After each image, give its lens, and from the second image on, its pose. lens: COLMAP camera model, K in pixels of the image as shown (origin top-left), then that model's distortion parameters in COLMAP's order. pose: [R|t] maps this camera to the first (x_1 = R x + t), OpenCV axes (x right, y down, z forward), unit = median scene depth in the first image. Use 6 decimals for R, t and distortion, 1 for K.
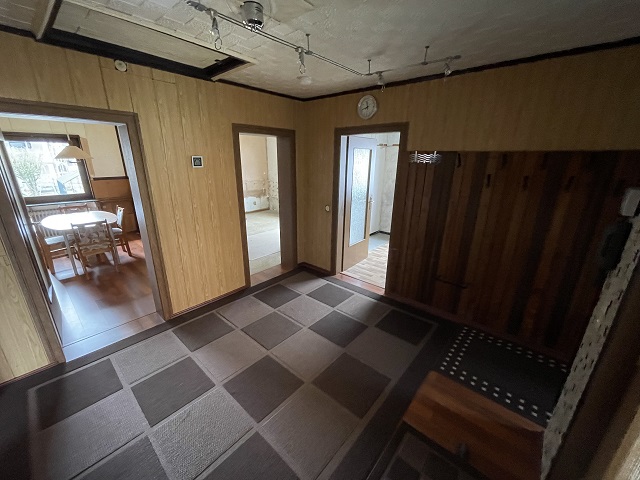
lens RADIAL K [[259.0, 0, 318.2], [0, 259.0, 240.8], [0, 0, 1]] dist [-0.009145, 0.001058]
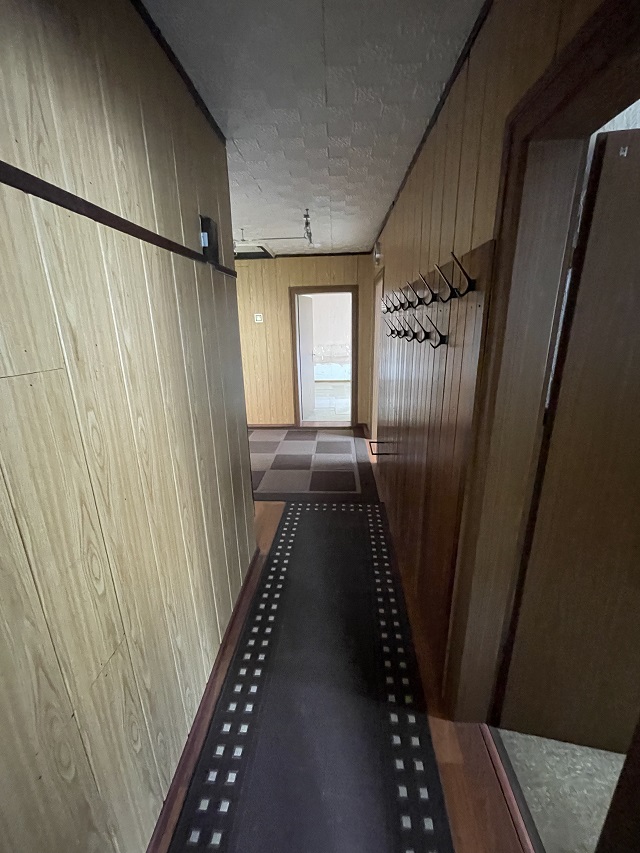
lens RADIAL K [[345.2, 0, 319.0], [0, 345.2, 422.9], [0, 0, 1]] dist [-0.009145, 0.001058]
pose [[0.625544, 0.200694, -0.753934, 1.019484], [-0.211604, 0.973770, 0.083644, 0.015911], [0.750945, 0.107212, 0.651604, 0.075433]]
